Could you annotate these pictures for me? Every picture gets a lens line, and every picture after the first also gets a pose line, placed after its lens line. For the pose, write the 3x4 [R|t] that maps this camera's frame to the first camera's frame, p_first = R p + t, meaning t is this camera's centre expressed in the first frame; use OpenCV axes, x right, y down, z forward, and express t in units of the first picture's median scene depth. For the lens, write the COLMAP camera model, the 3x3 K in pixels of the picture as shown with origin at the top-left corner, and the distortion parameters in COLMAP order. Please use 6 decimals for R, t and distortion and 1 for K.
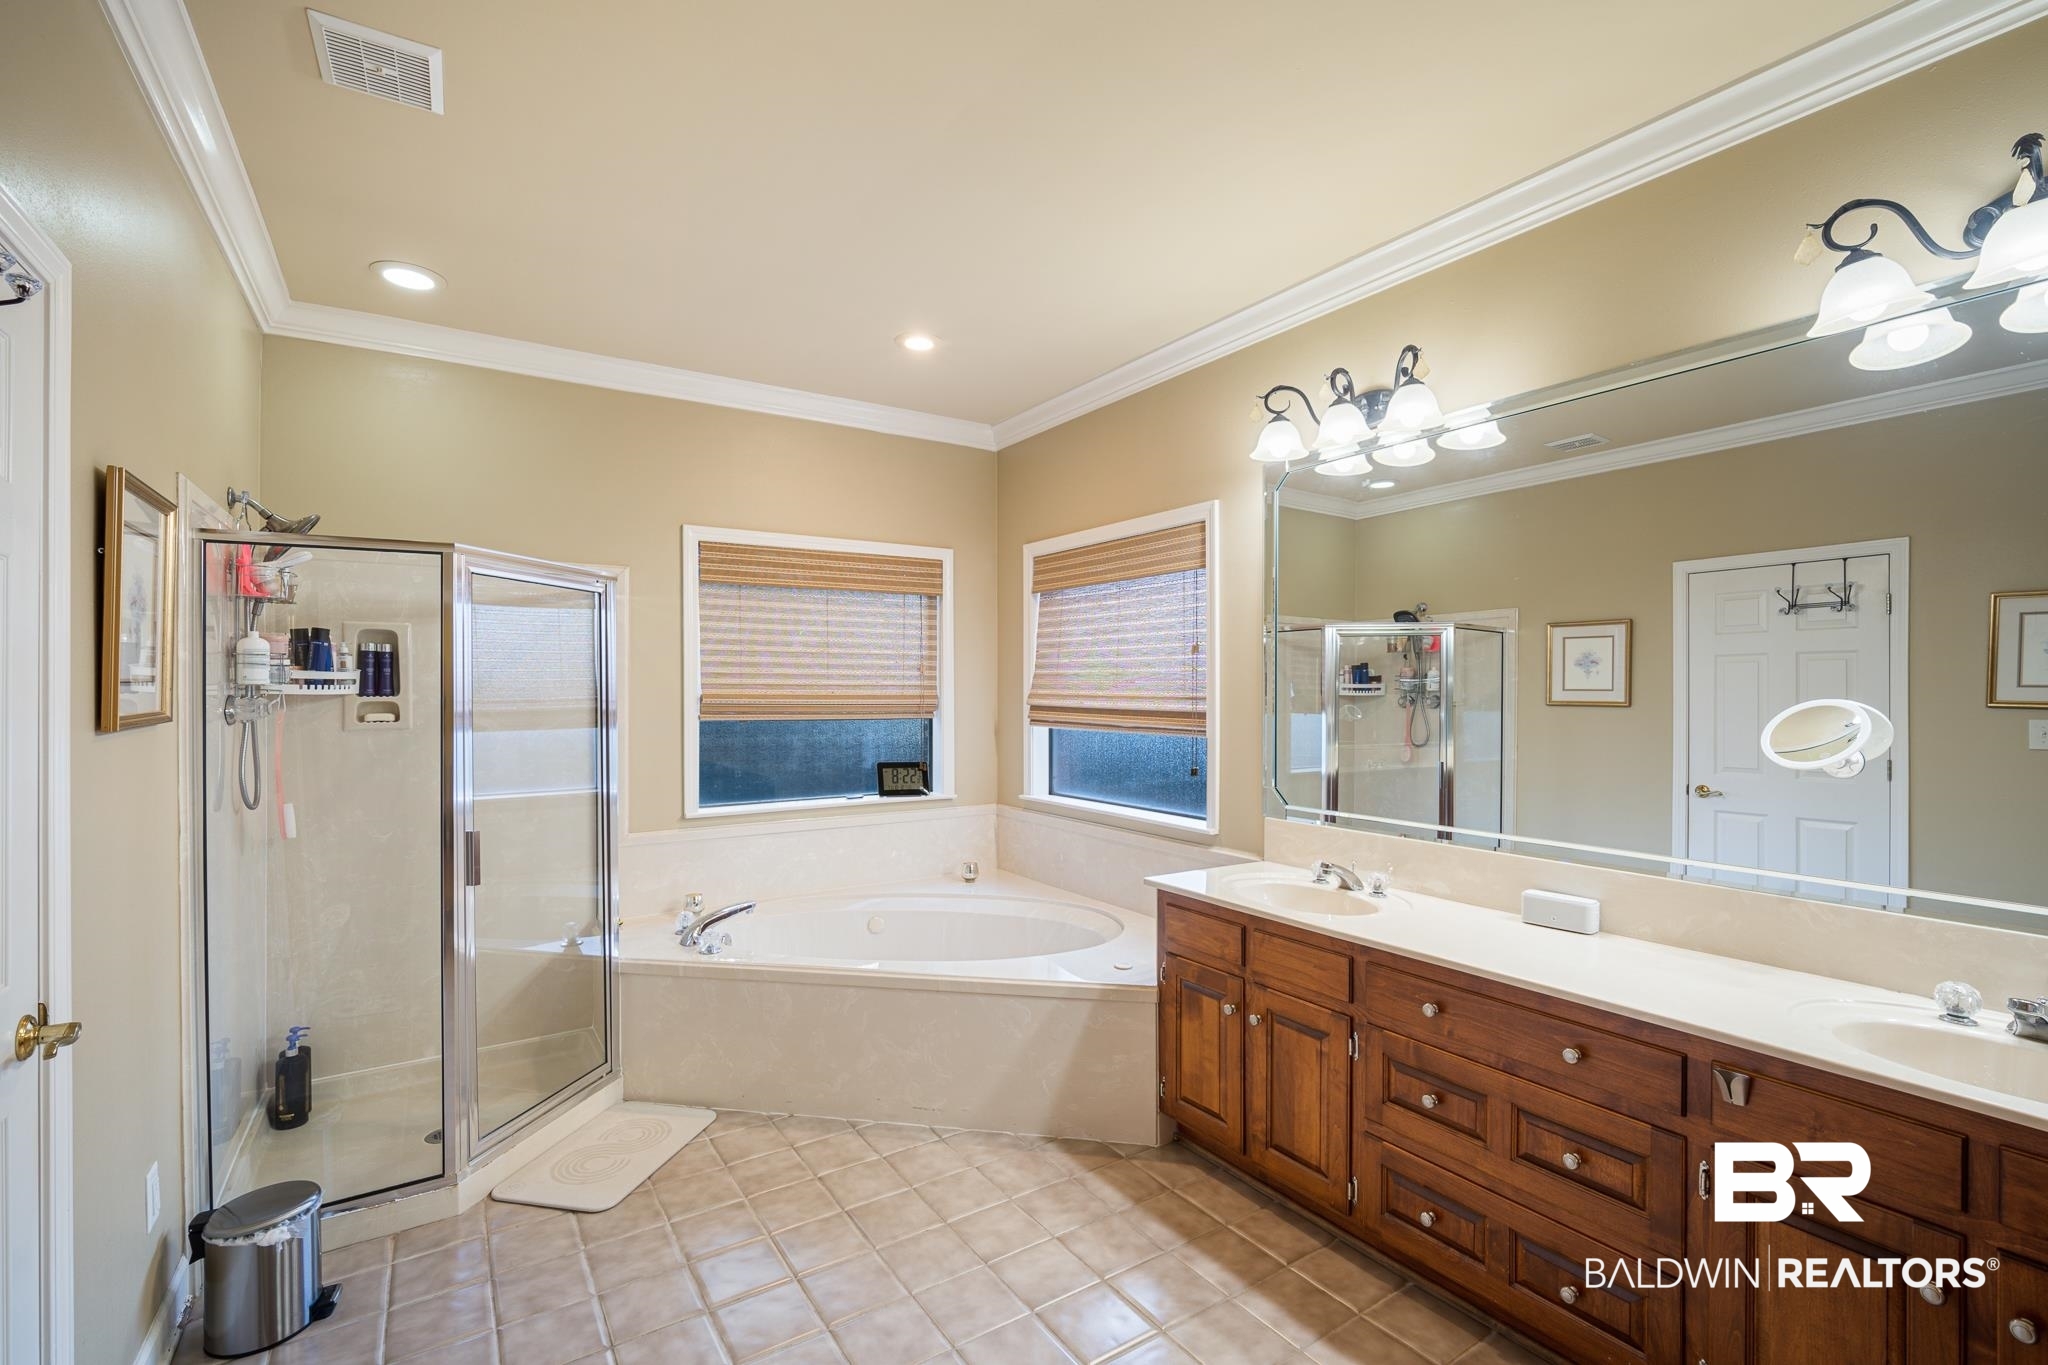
lens RADIAL K [[900.6, 0, 1021.0], [0, 900.6, 689.0], [0, 0, 1]] dist [-0.010085, 0.003693]
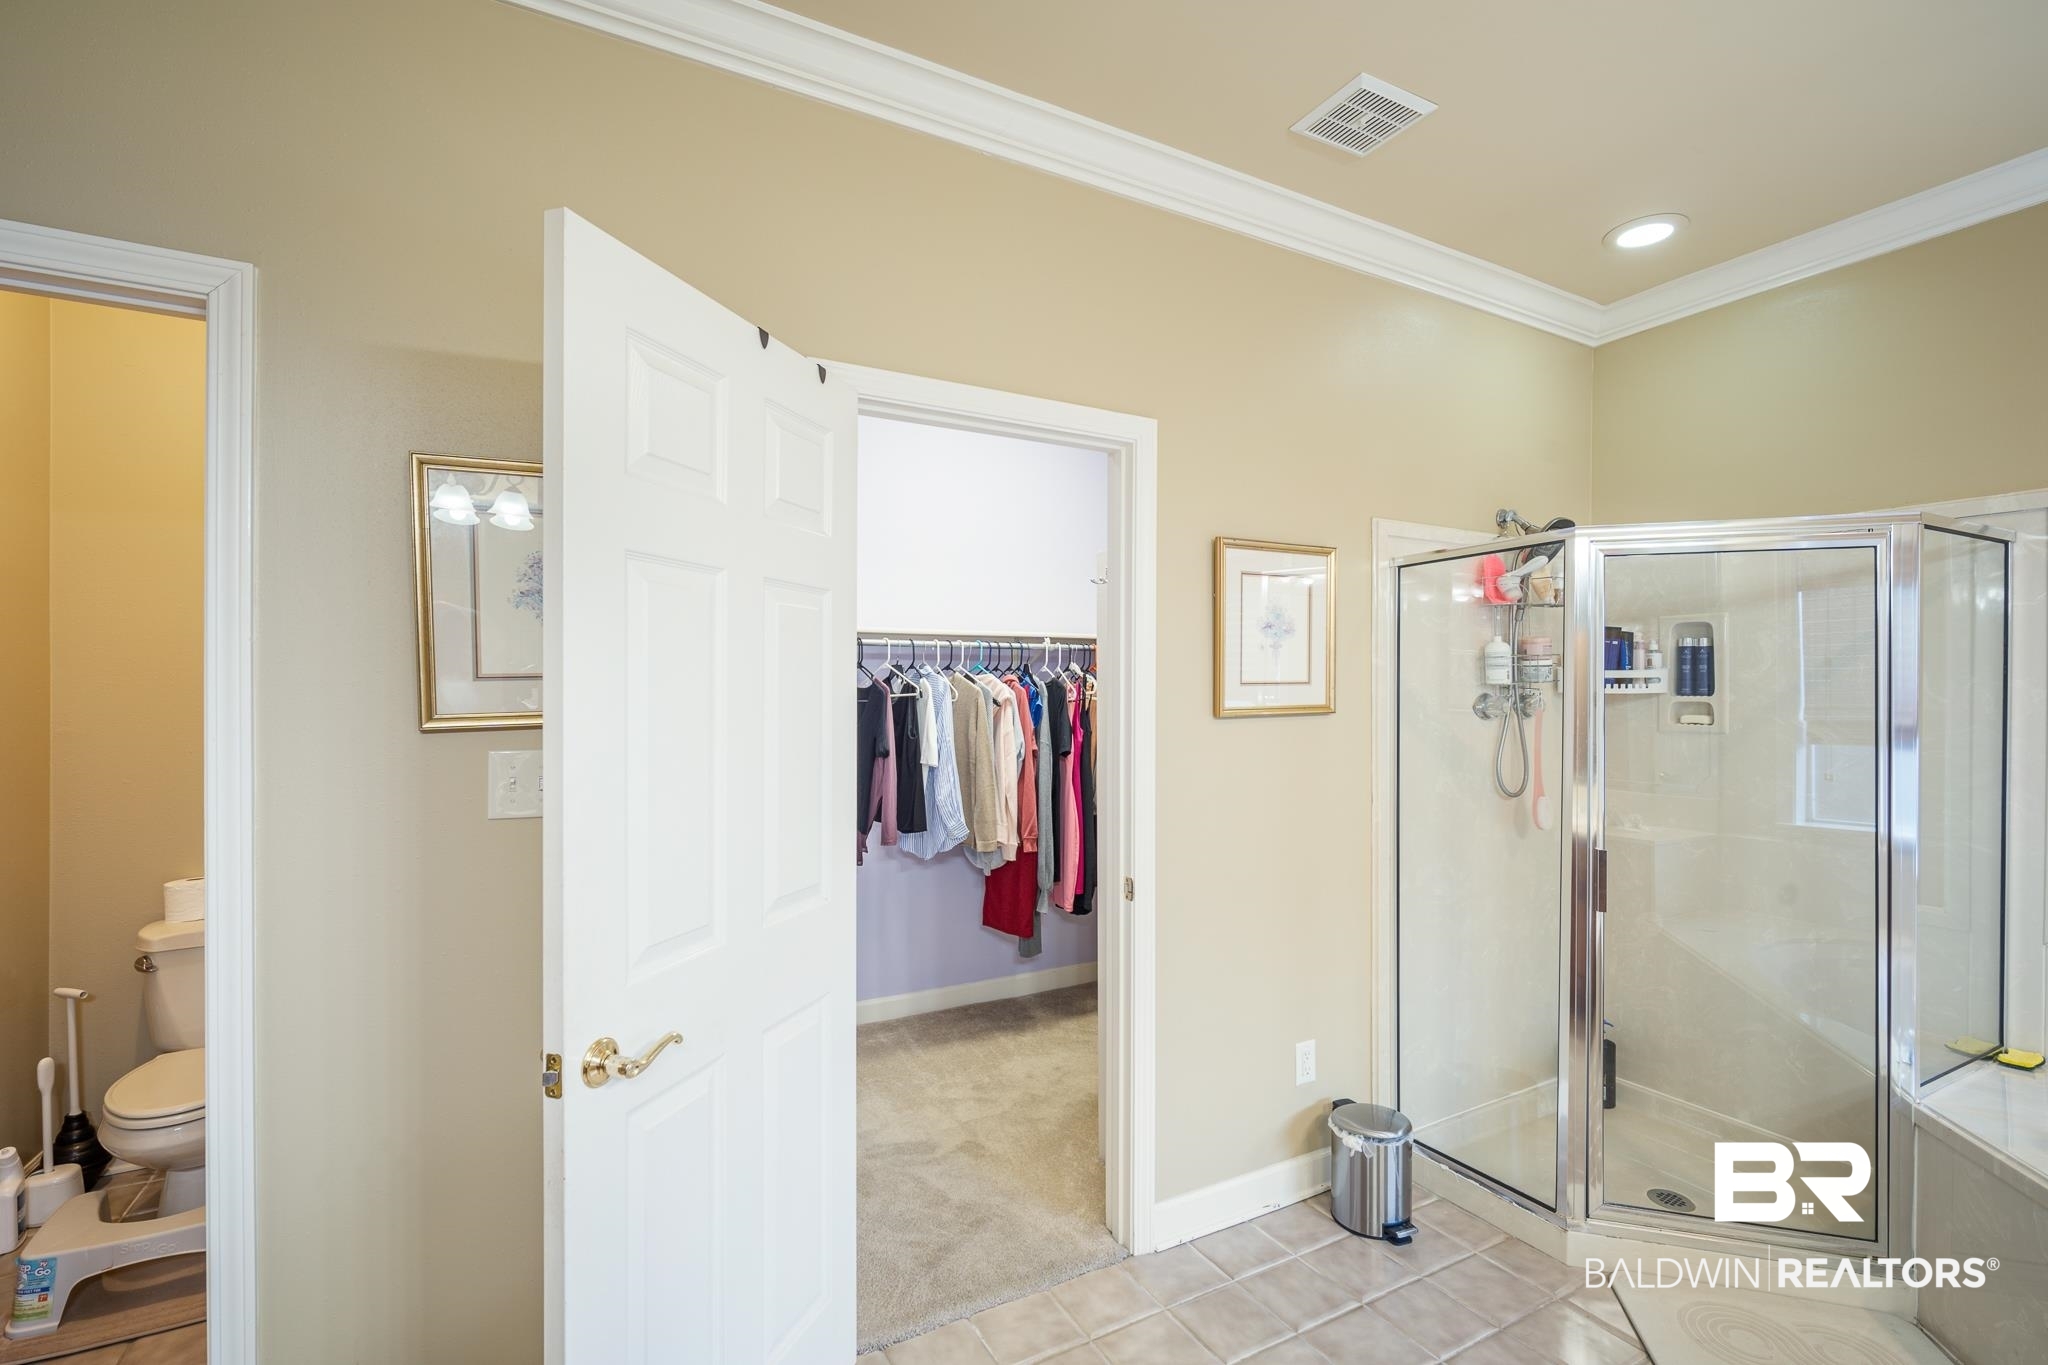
lens RADIAL K [[900.6, 0, 1016.8], [0, 900.6, 696.4], [0, 0, 1]] dist [-0.010085, 0.003693]
pose [[-0.081307, 0.004748, -0.996678, 0.249703], [0.001356, 0.999988, 0.004653, 0.003629], [0.996688, -0.000973, -0.081313, 0.401760]]
